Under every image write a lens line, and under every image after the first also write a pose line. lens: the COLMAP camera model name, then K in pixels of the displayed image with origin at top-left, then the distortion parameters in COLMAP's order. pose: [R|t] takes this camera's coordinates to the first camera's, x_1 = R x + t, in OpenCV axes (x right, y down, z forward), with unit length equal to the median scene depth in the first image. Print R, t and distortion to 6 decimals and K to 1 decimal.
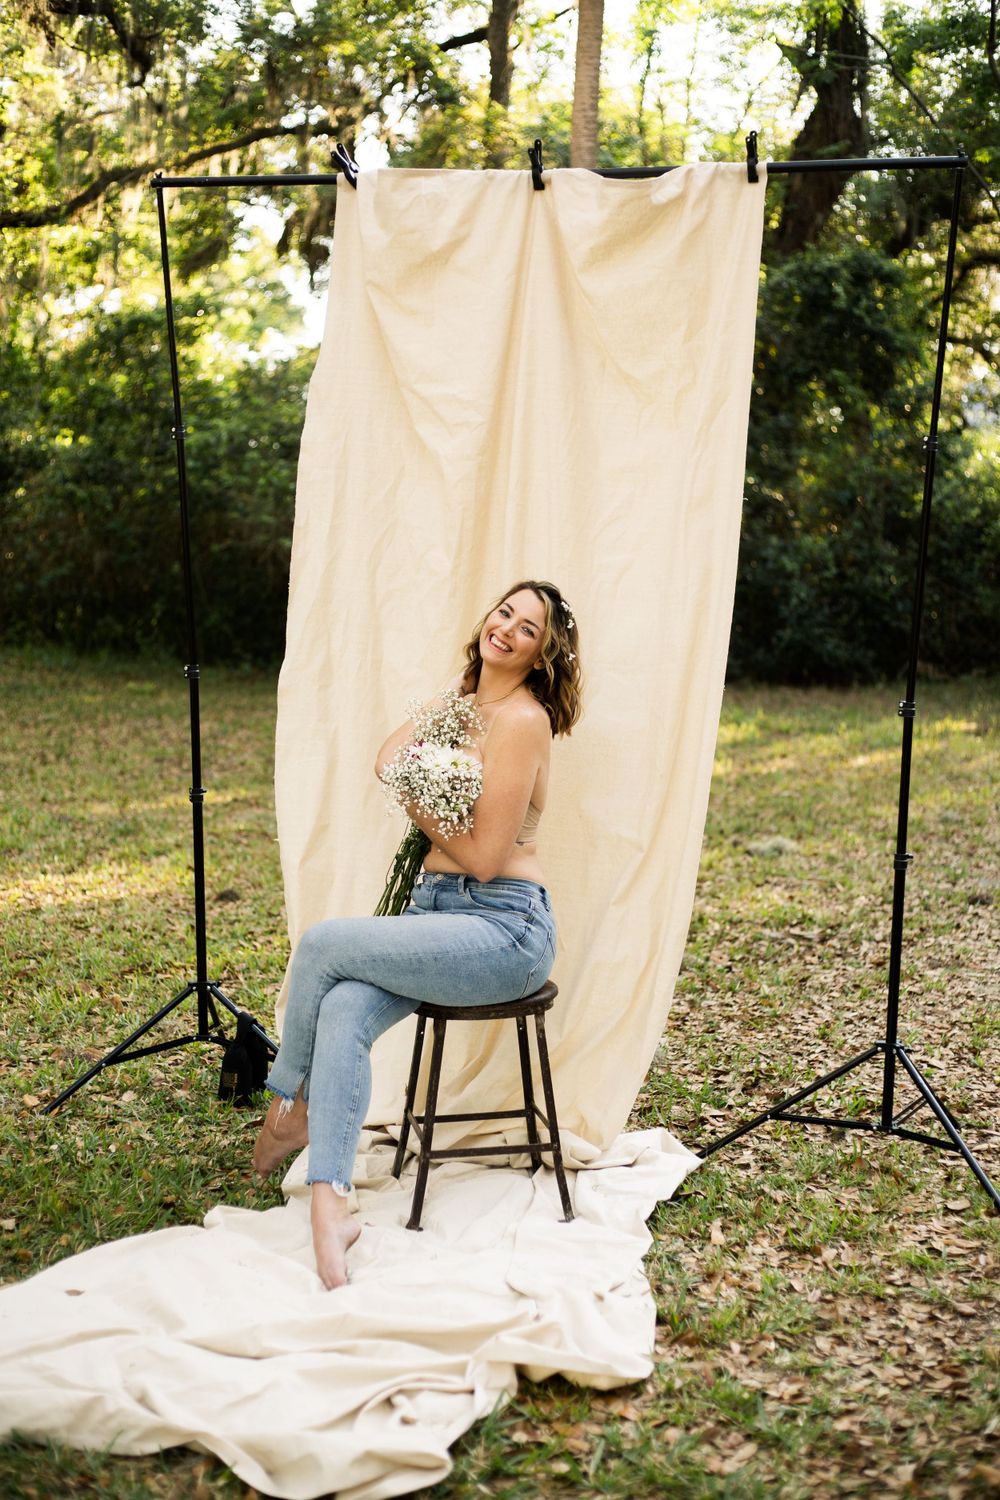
lens RADIAL K [[2093.7, 0, 500.0], [0, 2093.7, 750.0], [0, 0, 1]] dist [0.128241, -0.000951]
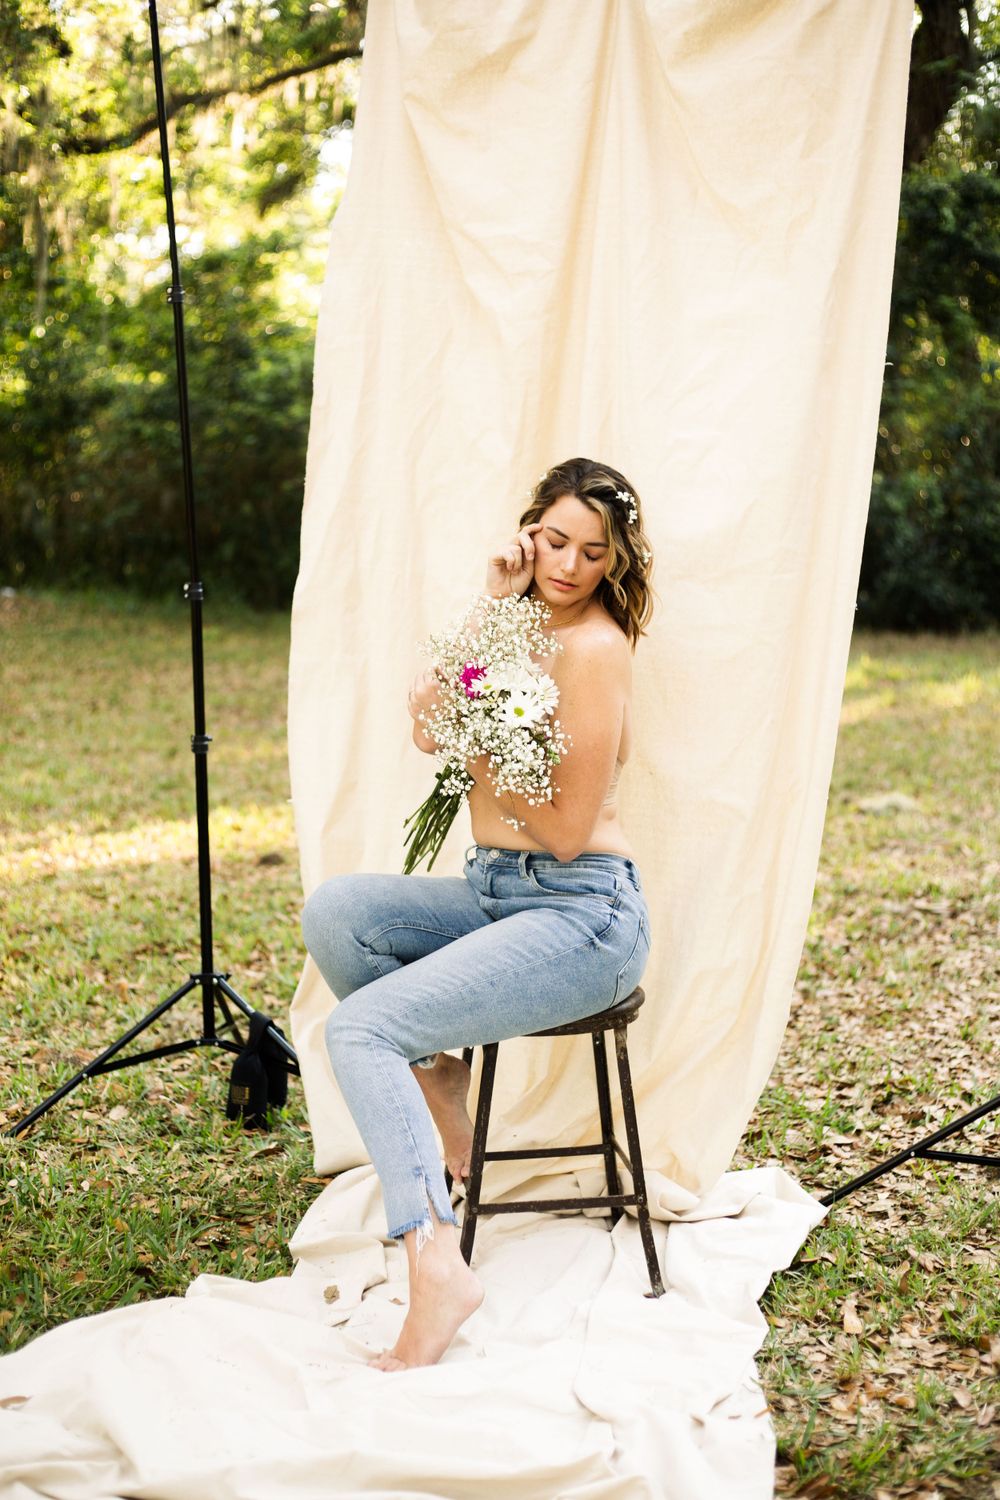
lens RADIAL K [[2102.0, 0, 500.0], [0, 2102.0, 750.0], [0, 0, 1]] dist [-0.003650, -0.007168]
pose [[0.999076, 0.002153, -0.042922, 0.006317], [-0.001180, 0.999742, 0.022688, 0.005056], [0.042960, -0.022617, 0.998821, 0.193888]]
